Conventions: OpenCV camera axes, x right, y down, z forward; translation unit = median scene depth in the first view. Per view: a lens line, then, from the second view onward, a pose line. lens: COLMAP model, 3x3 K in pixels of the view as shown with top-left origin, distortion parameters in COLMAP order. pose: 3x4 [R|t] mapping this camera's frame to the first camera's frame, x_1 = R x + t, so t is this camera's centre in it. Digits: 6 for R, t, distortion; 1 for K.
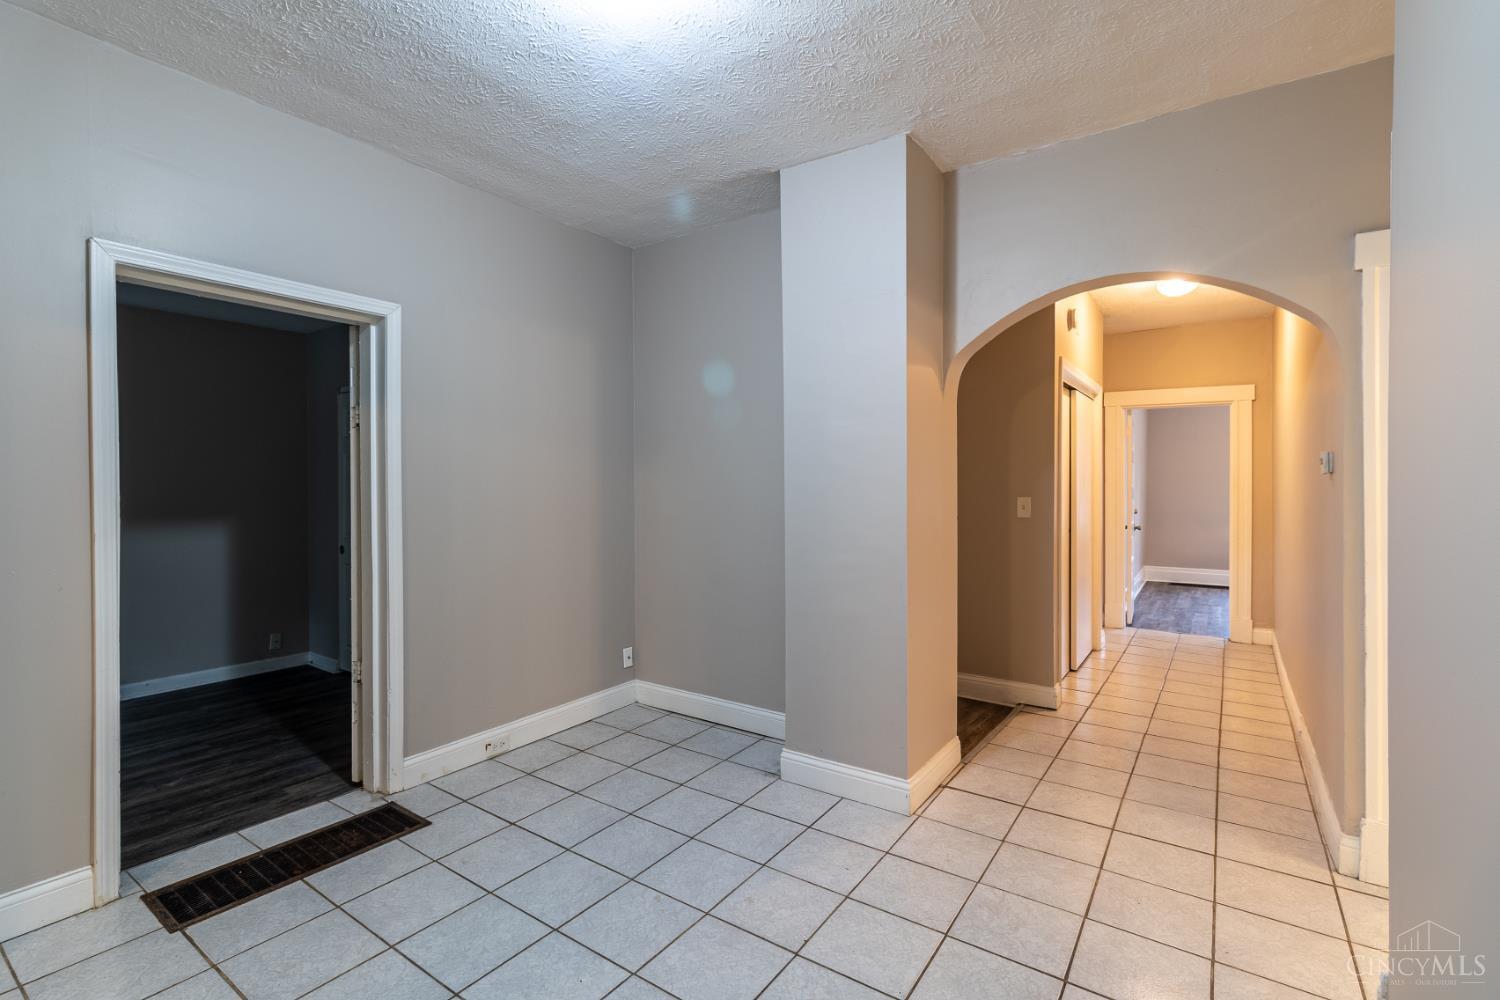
lens RADIAL K [[699.7, 0, 748.3], [0, 699.7, 483.7], [0, 0, 1]] dist [0.001378, 0.000255]
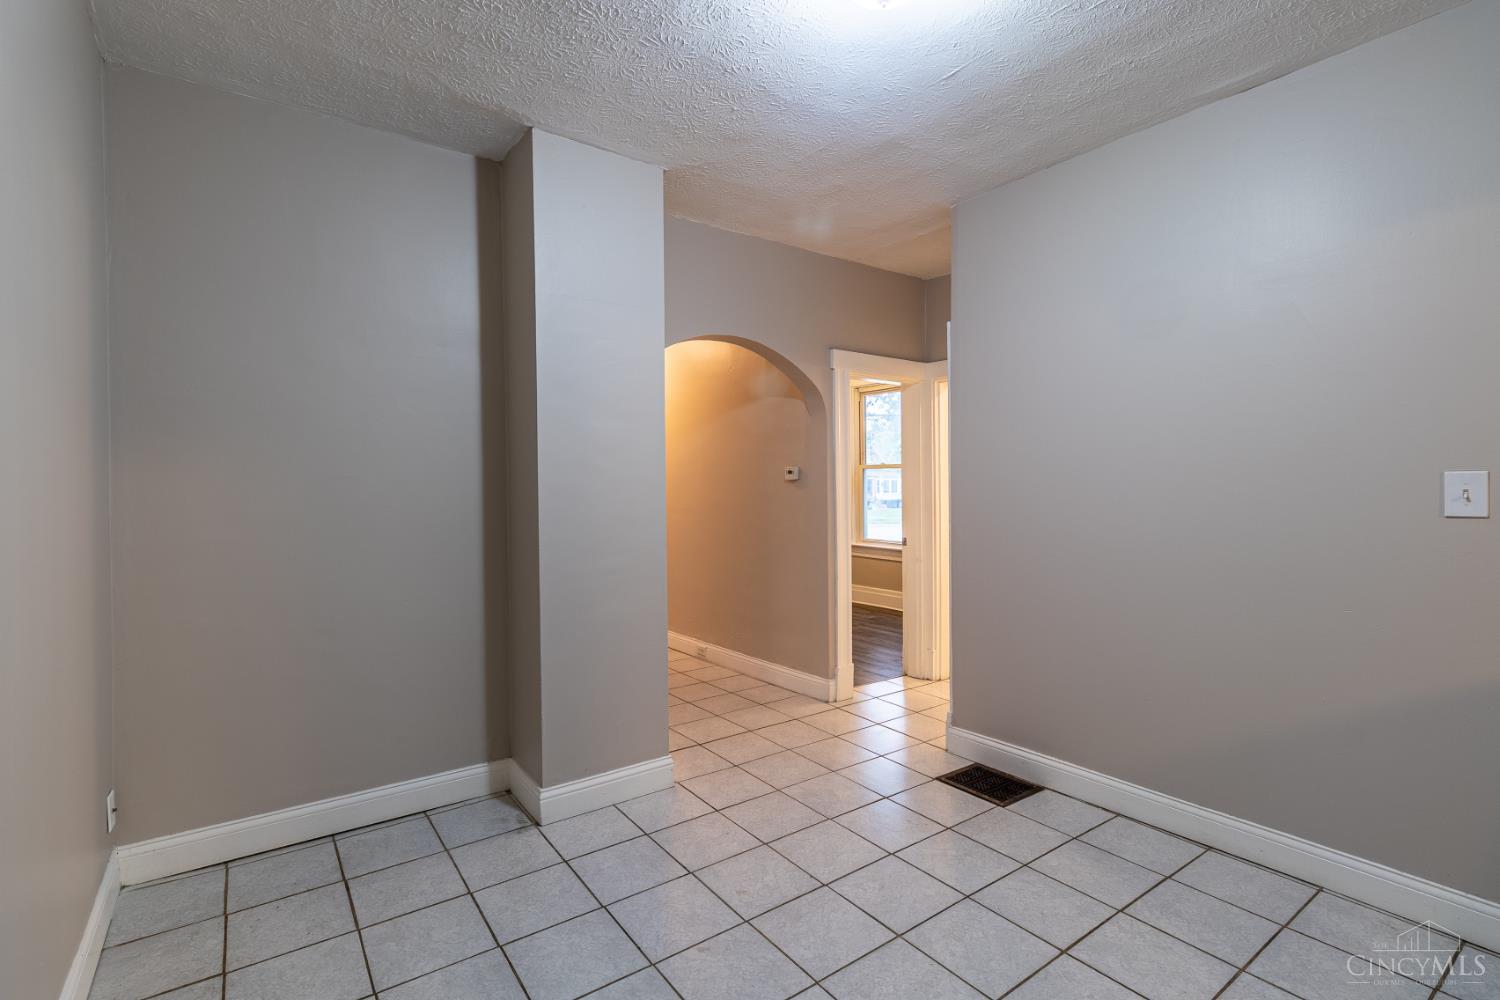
lens RADIAL K [[690.0, 0, 741.4], [0, 690.0, 485.9], [0, 0, 1]] dist [0.002415, 0.000576]
pose [[0.329605, -0.003225, 0.944113, -0.730734], [0.008595, 0.999963, 0.000415, -0.000596], [-0.944080, 0.007978, 0.329620, 0.509051]]
